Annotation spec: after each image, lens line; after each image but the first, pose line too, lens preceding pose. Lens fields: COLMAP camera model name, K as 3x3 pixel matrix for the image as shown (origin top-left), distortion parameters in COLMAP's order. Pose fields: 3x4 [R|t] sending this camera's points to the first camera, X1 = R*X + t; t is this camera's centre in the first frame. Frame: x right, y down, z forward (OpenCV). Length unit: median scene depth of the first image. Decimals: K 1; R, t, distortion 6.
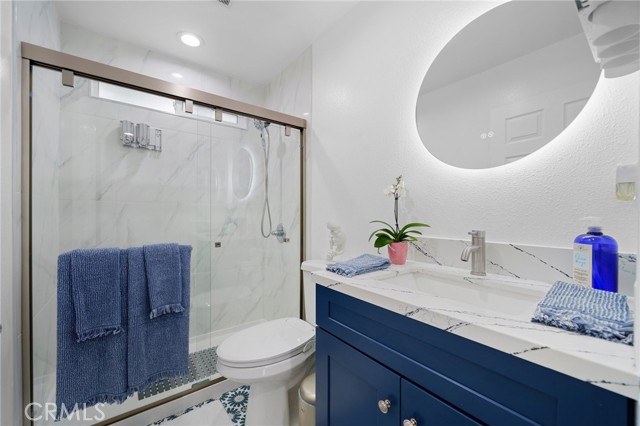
lens RADIAL K [[263.1, 0, 320.4], [0, 263.1, 204.6], [0, 0, 1]] dist [-0.001032, -0.000050]
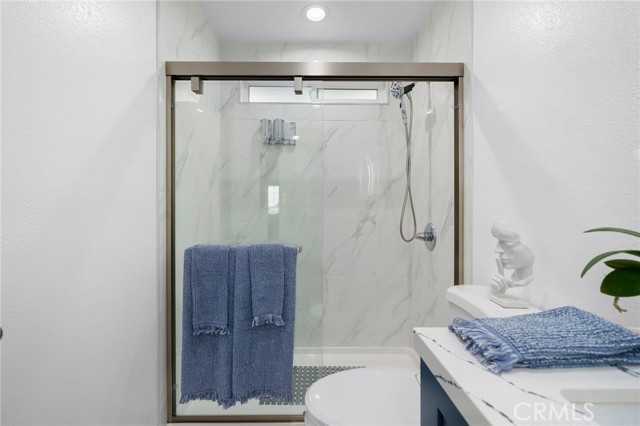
lens RADIAL K [[276.9, 0, 319.3], [0, 276.9, 205.9], [0, 0, 1]] dist [-0.001276, -0.000032]
pose [[0.792800, -0.008887, -0.609417, 0.098248], [0.023798, 0.999583, 0.016383, 0.007404], [0.609017, -0.027491, 0.792681, 0.320327]]
